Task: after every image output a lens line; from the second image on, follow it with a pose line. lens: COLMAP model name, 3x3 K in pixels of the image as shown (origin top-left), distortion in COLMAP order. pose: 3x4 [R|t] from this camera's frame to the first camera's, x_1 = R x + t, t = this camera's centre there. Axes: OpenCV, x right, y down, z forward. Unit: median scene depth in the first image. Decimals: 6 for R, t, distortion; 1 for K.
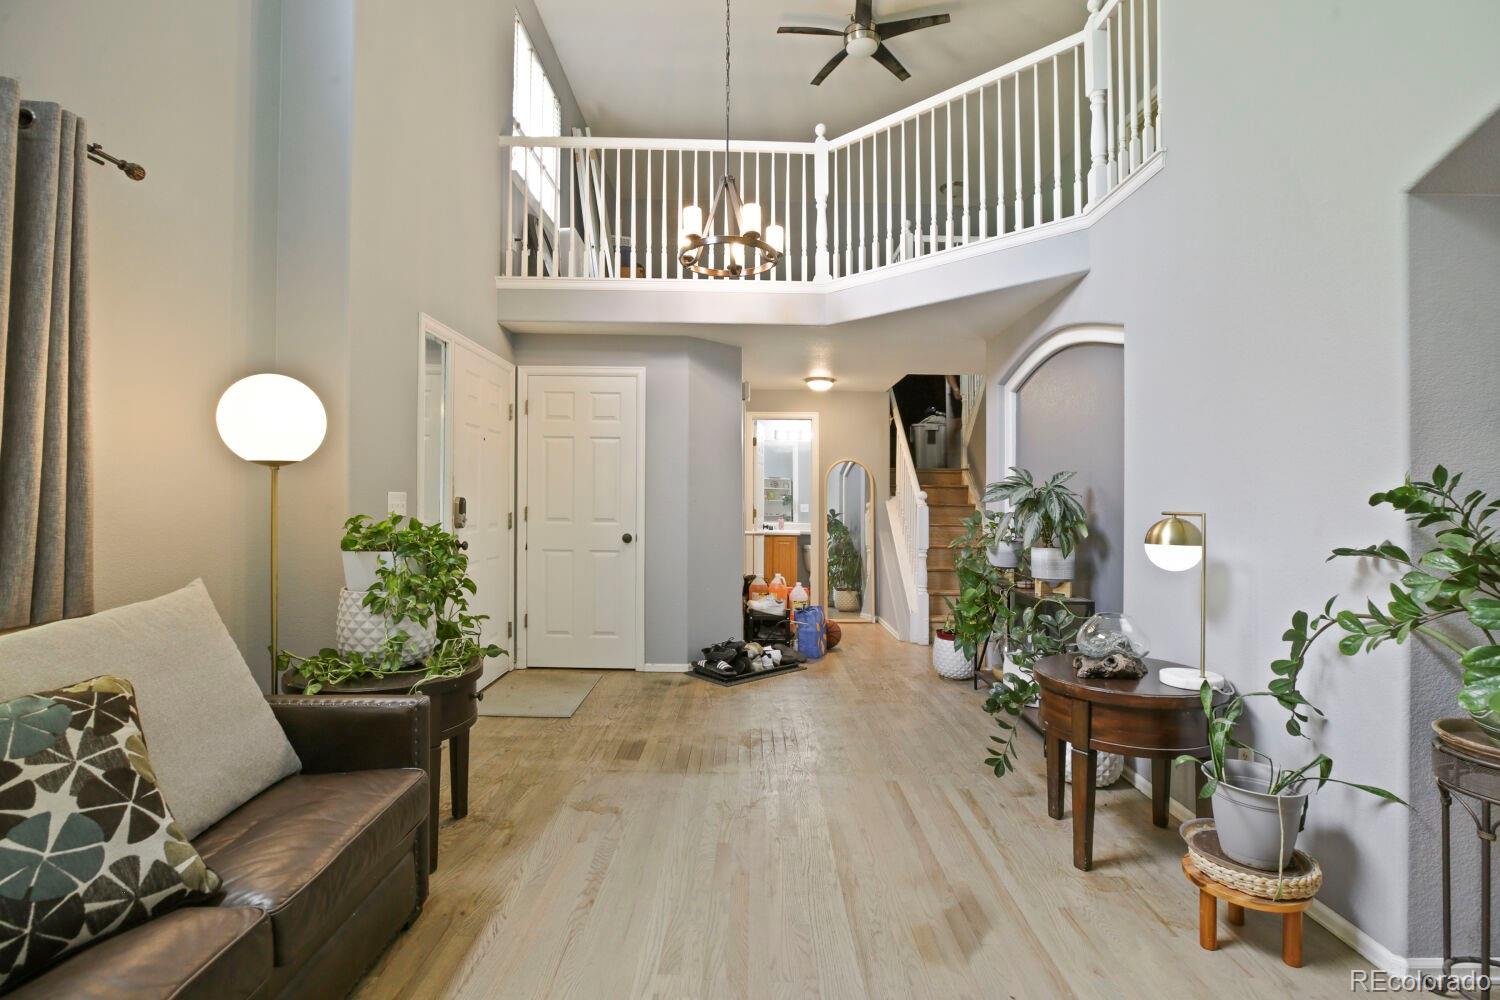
lens RADIAL K [[697.0, 0, 750.2], [0, 697.0, 492.6], [0, 0, 1]] dist [-0.041816, 0.014856]
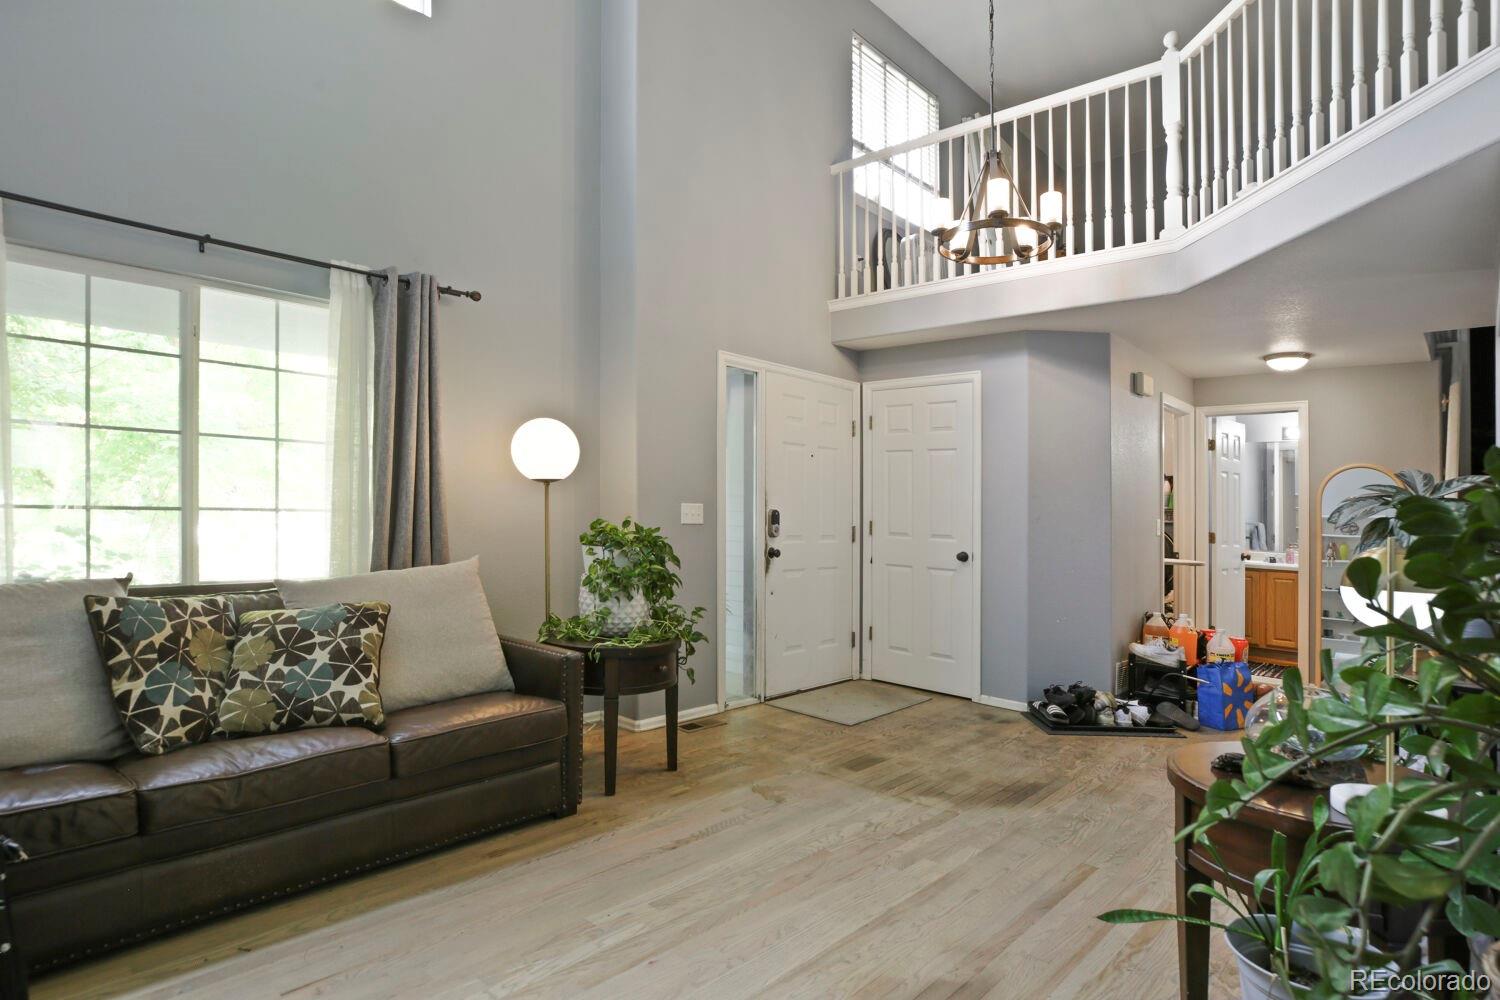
lens RADIAL K [[775.3, 0, 748.7], [0, 775.3, 516.8], [0, 0, 1]] dist [-0.022846, 0.000509]
pose [[0.735838, 0.016916, -0.676946, 0.380673], [-0.012020, 0.999857, 0.011920, 0.004323], [0.677051, -0.000634, 0.735936, 0.055400]]
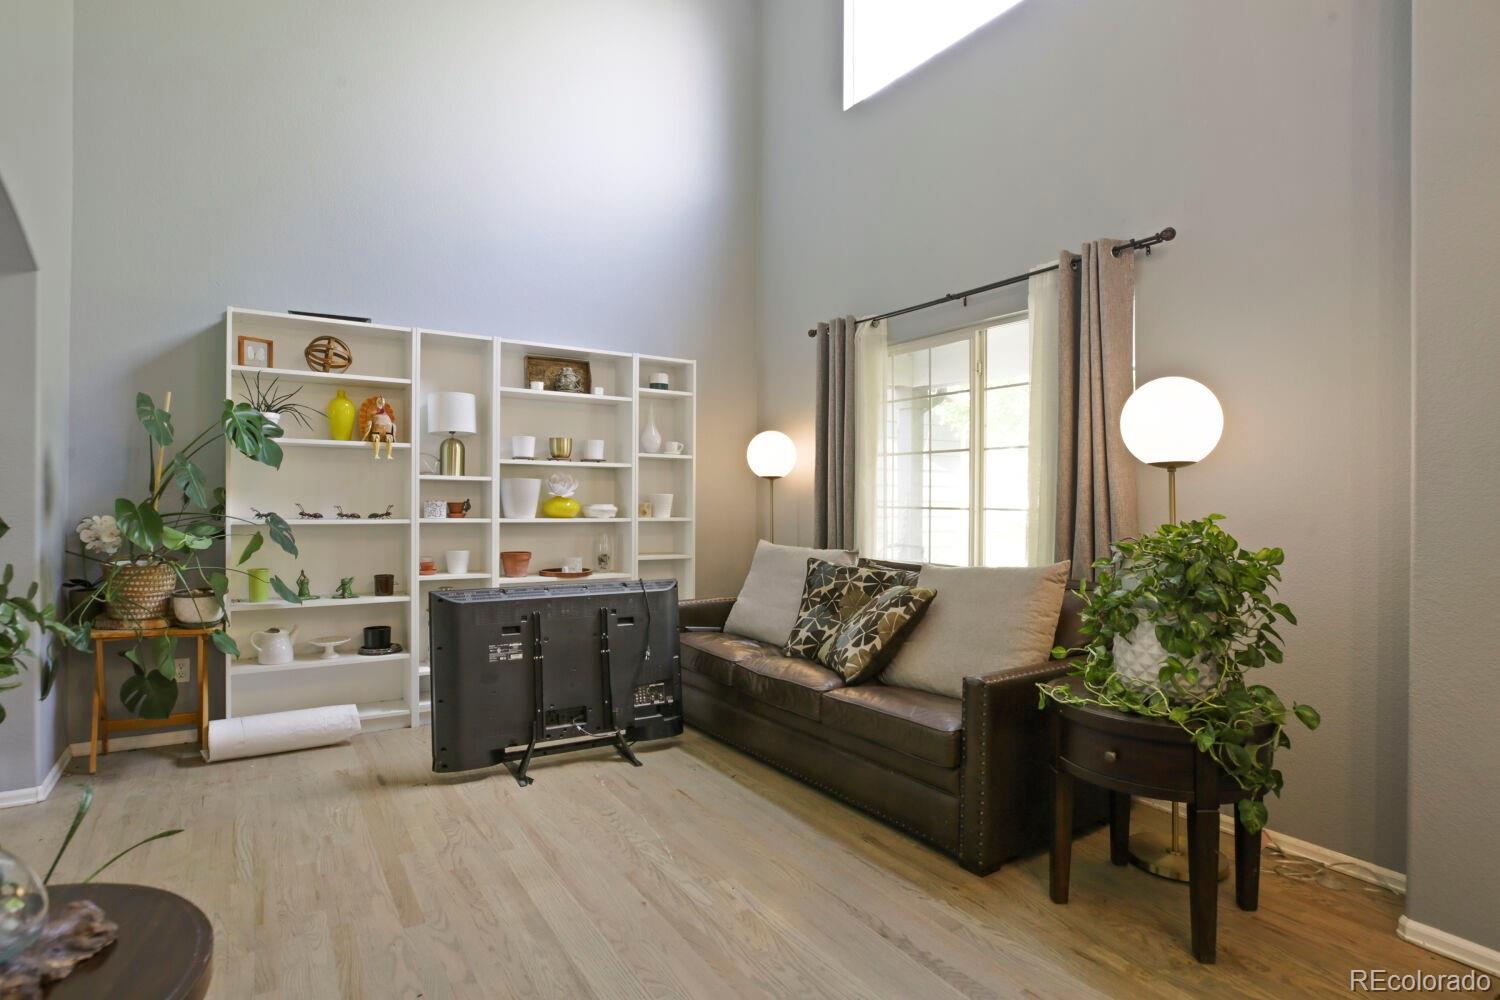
lens RADIAL K [[789.0, 0, 750.0], [0, 789.0, 500.0], [0, 0, 1]] dist [-0.032525, 0.015187]
pose [[-0.835256, -0.006271, -0.549826, 0.253034], [-0.002369, 0.999967, -0.007808, 0.009731], [0.549857, -0.005219, -0.835243, 0.898965]]
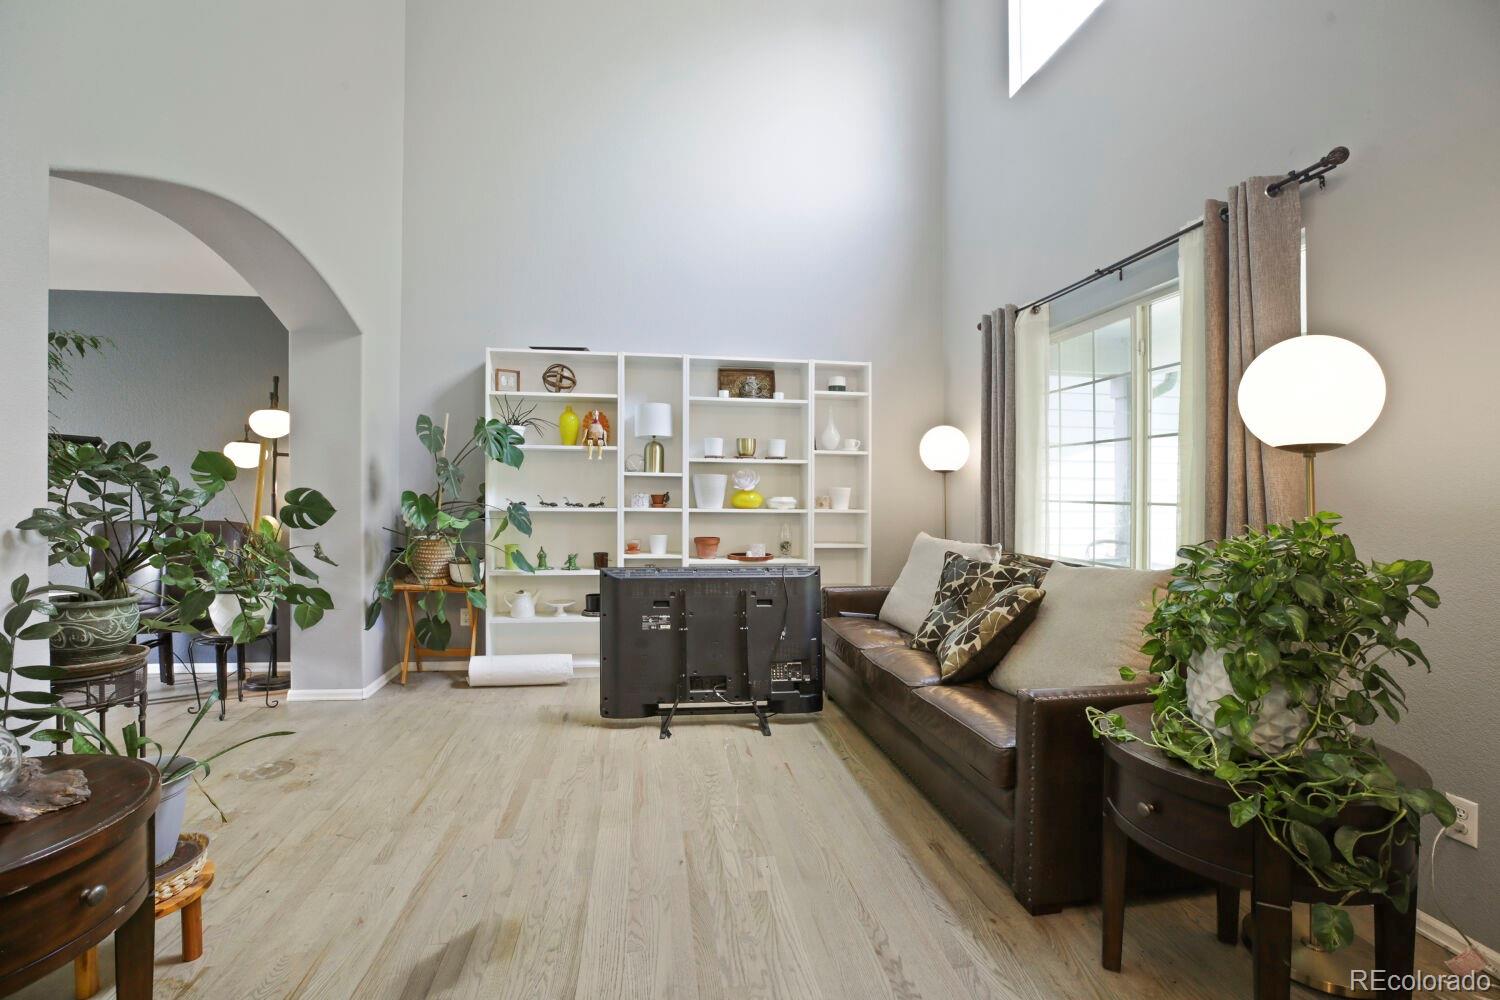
lens RADIAL K [[692.3, 0, 750.2], [0, 692.3, 492.5], [0, 0, 1]] dist [-0.040046, 0.012121]
pose [[-0.988049, -0.008948, -0.153878, 0.034946], [-0.007916, 0.999942, -0.007318, 0.009274], [0.153935, -0.006012, -0.988063, 0.925936]]
